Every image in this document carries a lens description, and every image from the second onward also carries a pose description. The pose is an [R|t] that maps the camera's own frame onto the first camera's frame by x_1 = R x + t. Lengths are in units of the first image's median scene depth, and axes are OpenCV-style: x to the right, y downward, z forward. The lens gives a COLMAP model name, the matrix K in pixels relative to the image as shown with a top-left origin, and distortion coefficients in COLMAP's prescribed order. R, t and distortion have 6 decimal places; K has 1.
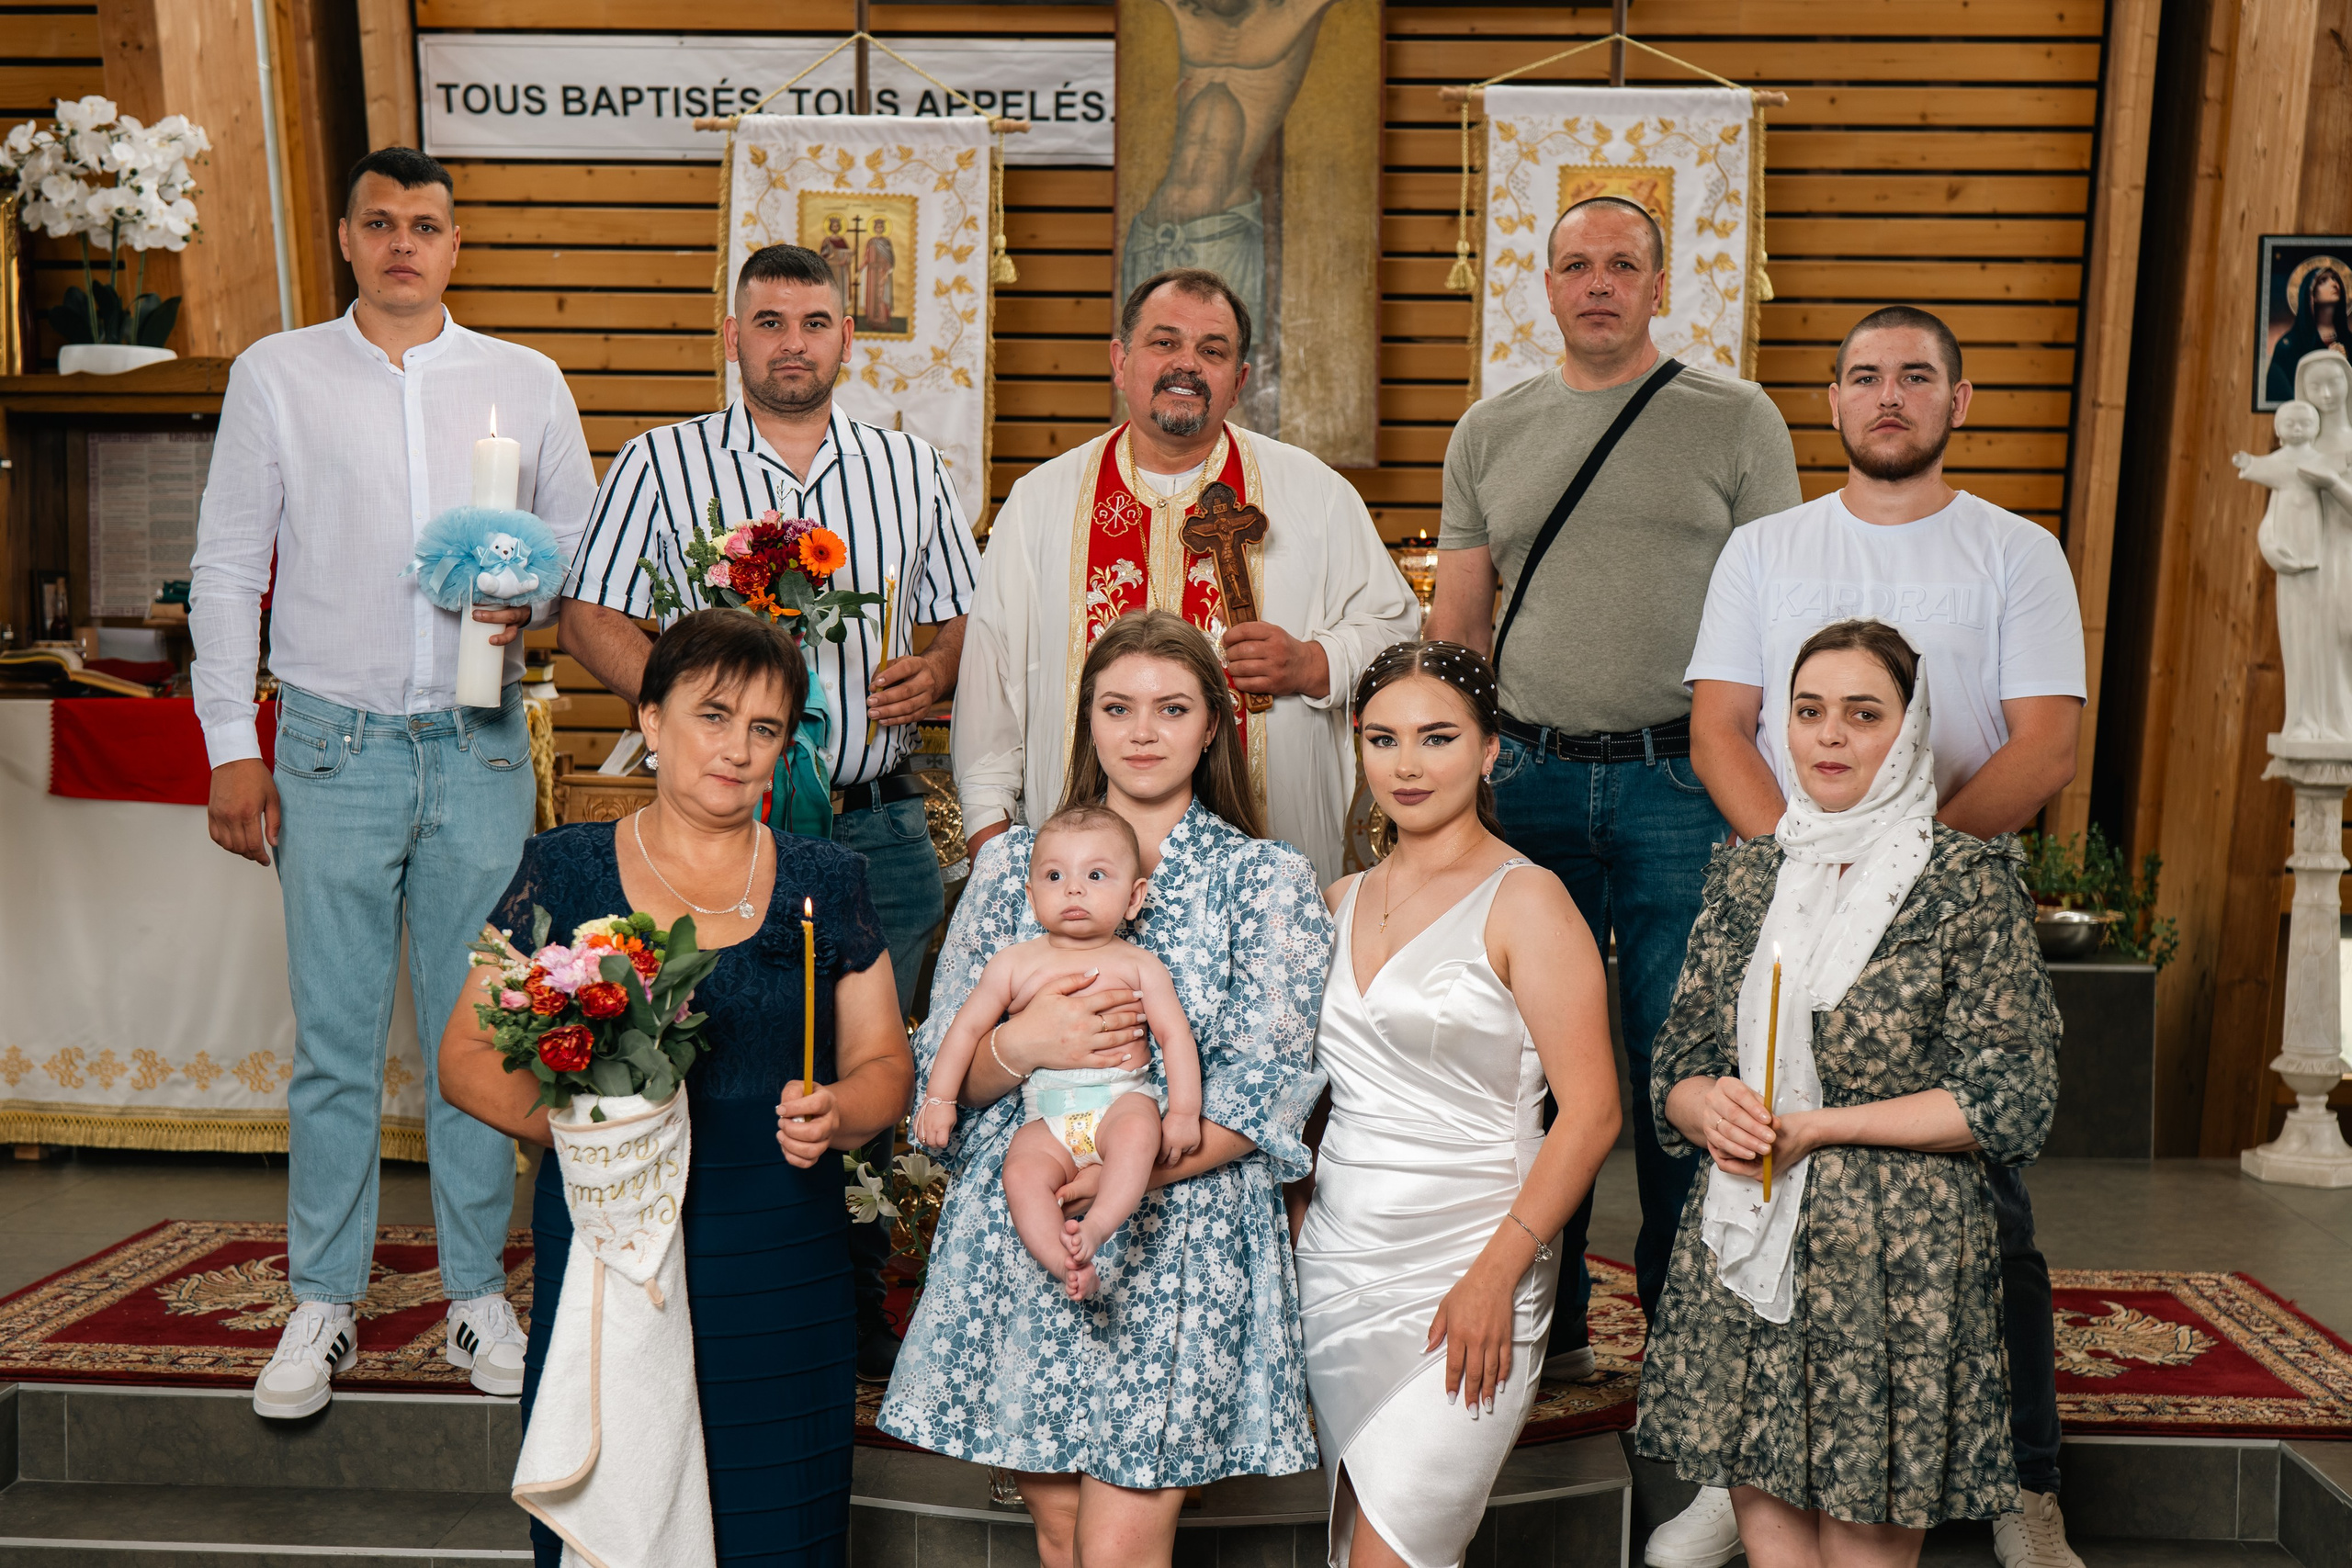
lens RADIAL K [[3281.4, 0, 1181.0], [0, 3281.4, 791.1], [0, 0, 1]] dist [0.000428, 0.000000]
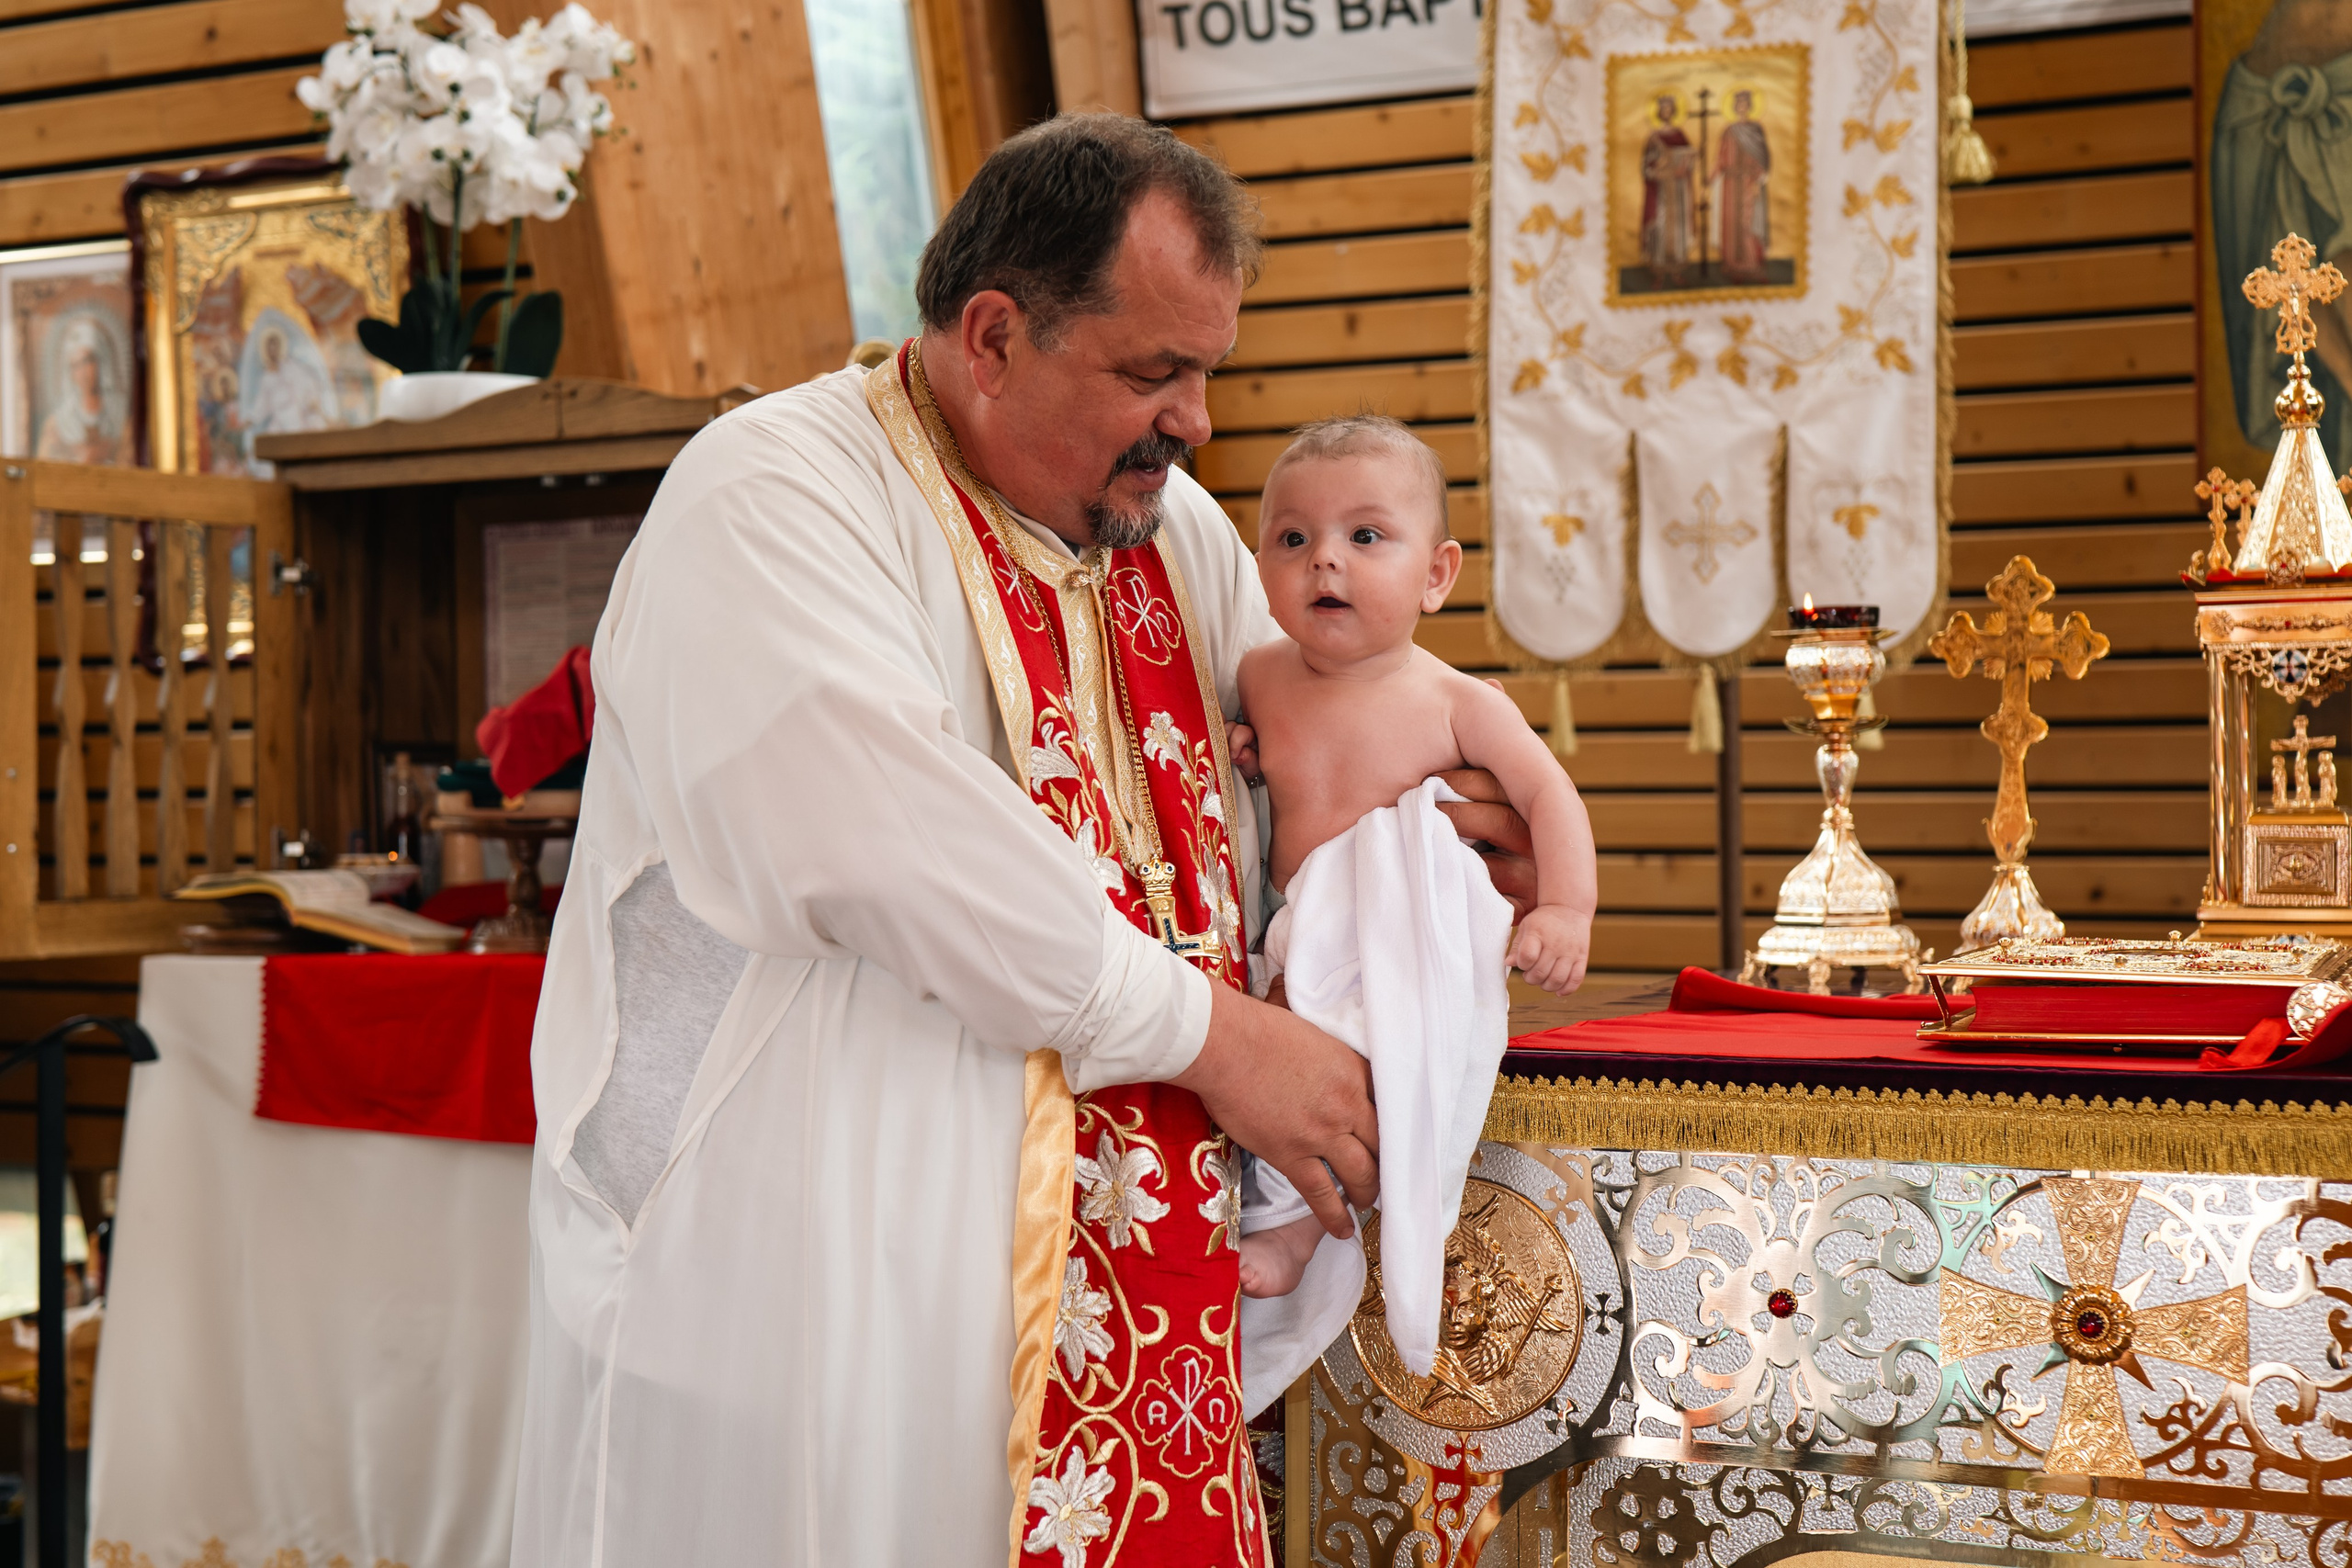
lens RADIAL K [[3281.4, 0, 1175.0], [0, 3281.4, 782.6], [0, 0, 1]] dist [0.000428, 0.000000]
pose [[0.924078, -0.021921, -0.381574, 0.031653], [0.000324, 0.998399, -0.056571, -0.022589], [0.382203, 0.052152, 0.922606, 0.447589]]
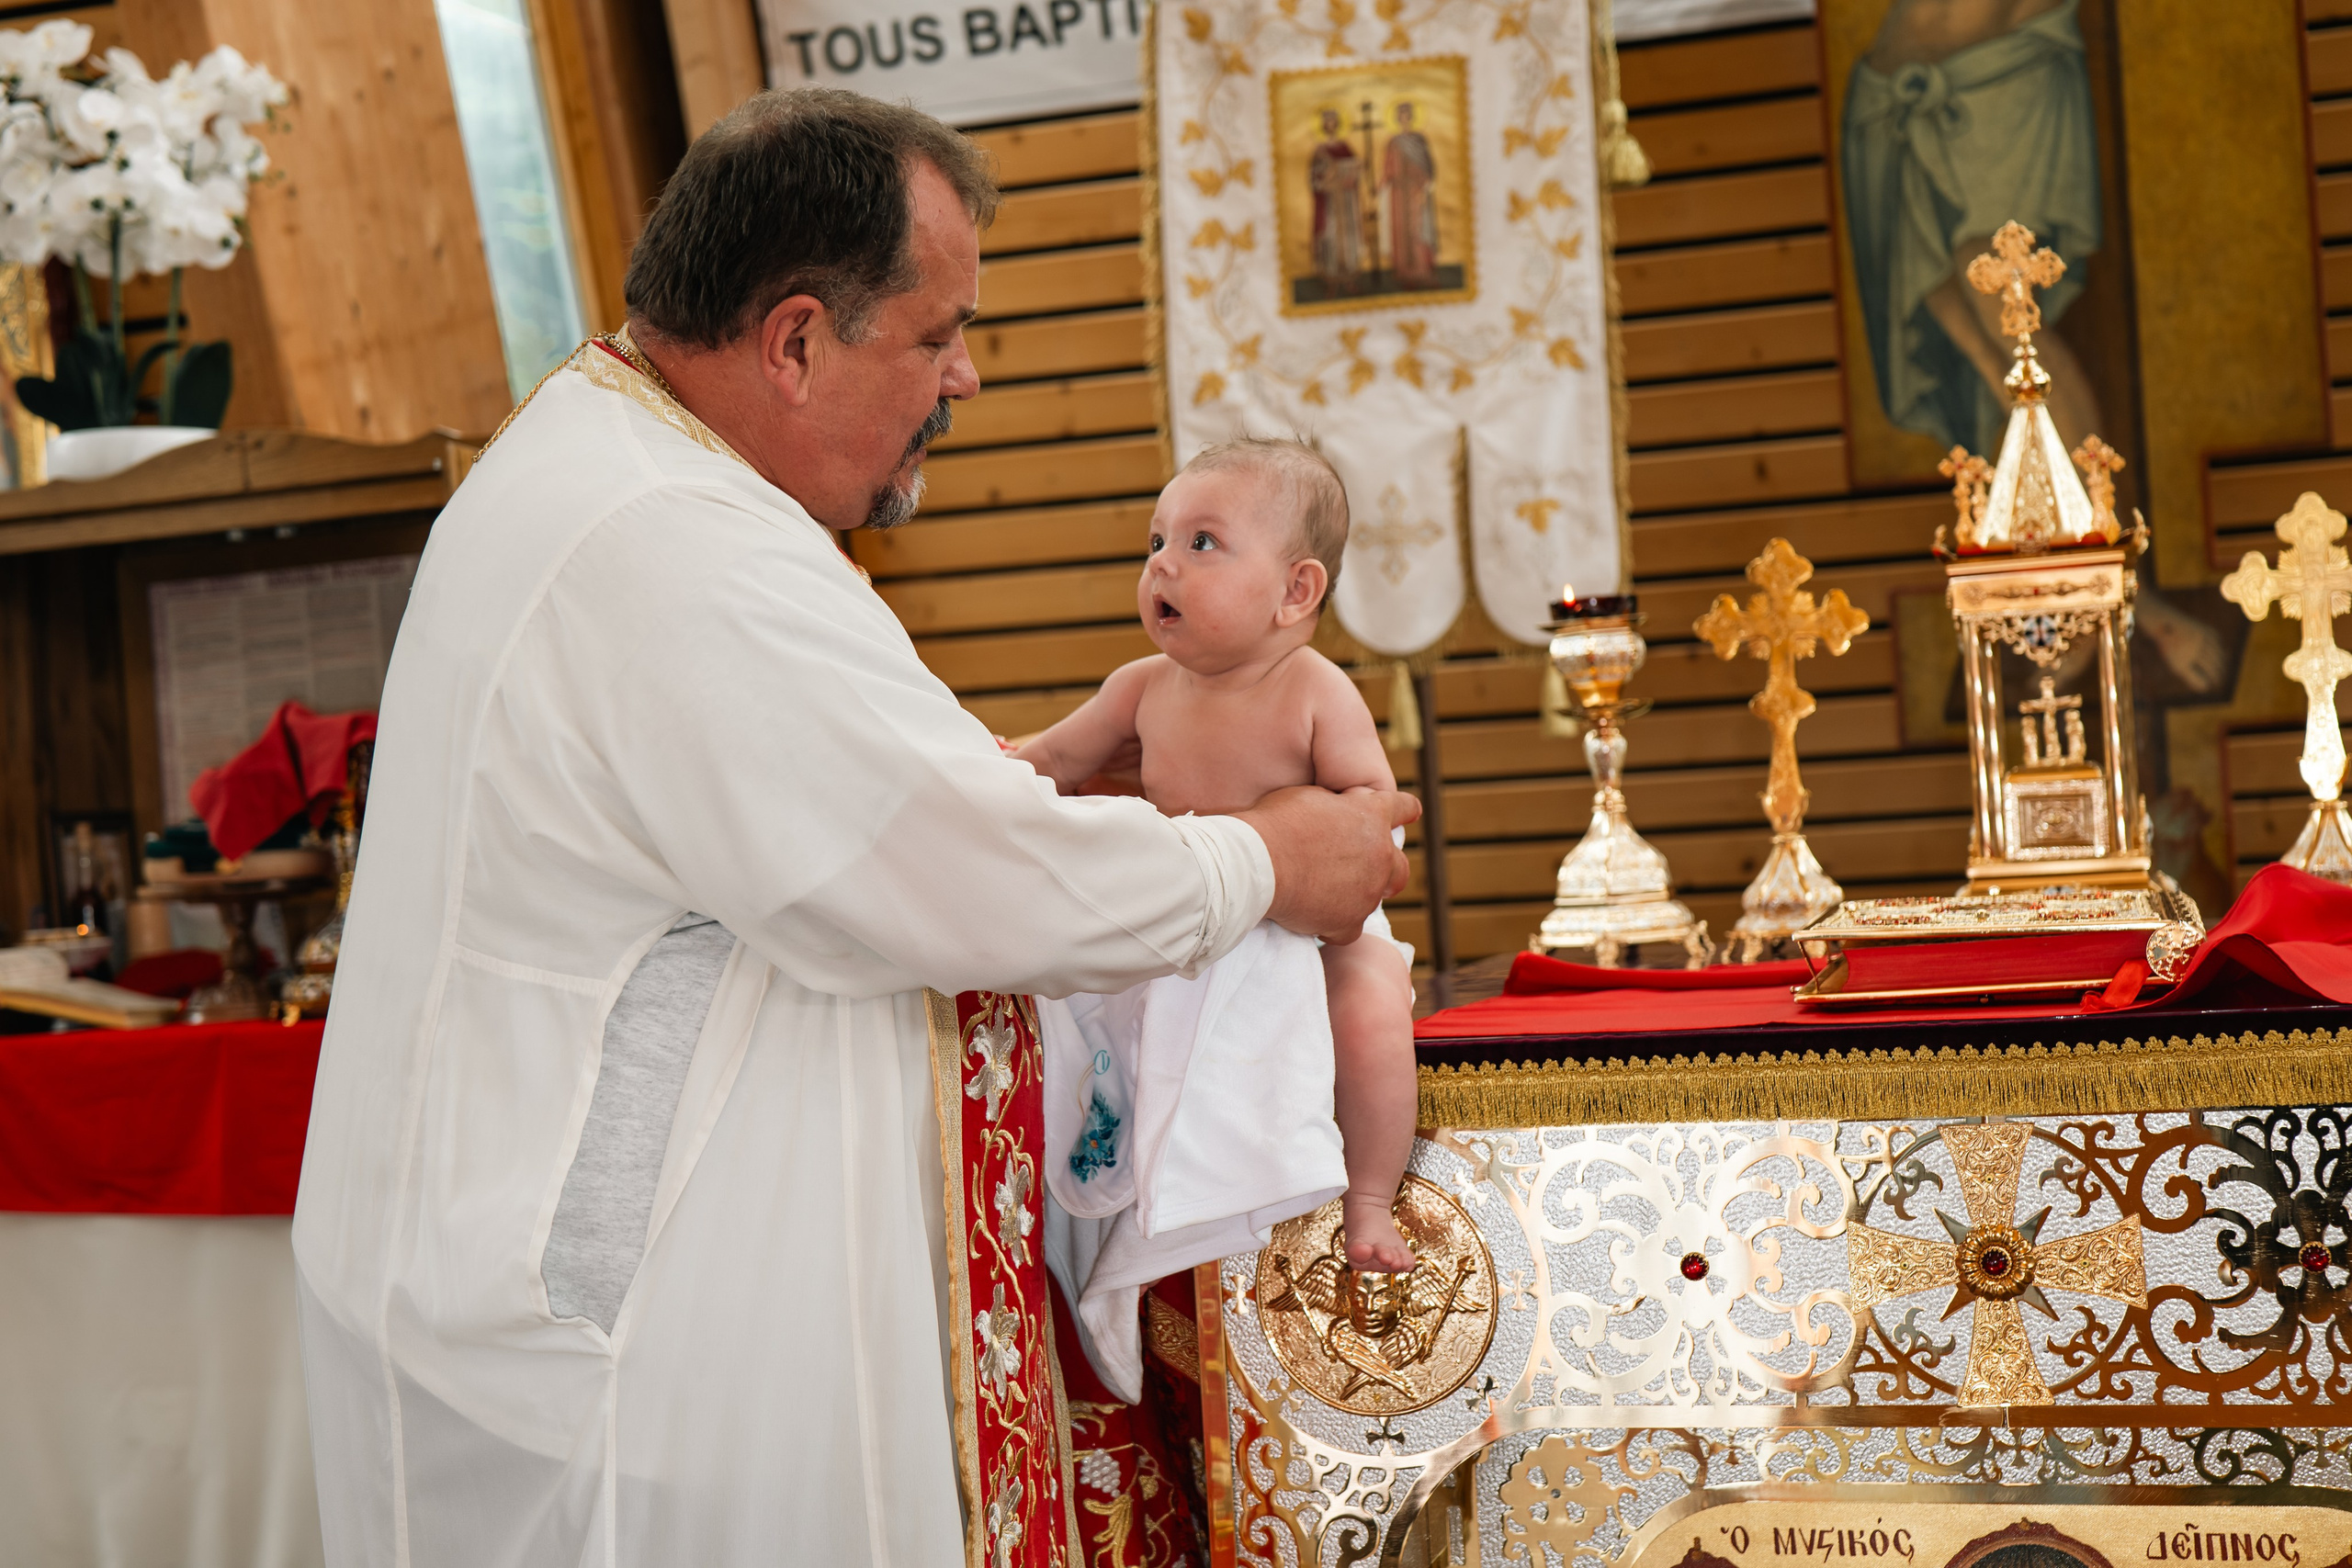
lens RADIAL K [[3281.4, 0, 1172.7], [0, 3281.4, 761.3], [0, 0, 1]] dist [0.000428, 0.000000]
pose [[0.965443, -0.079432, -0.248214, 0.003845], [0.065290, 0.995766, -0.064710, -0.022713], [0.252303, 0.046268, 0.966542, 0.434670]]
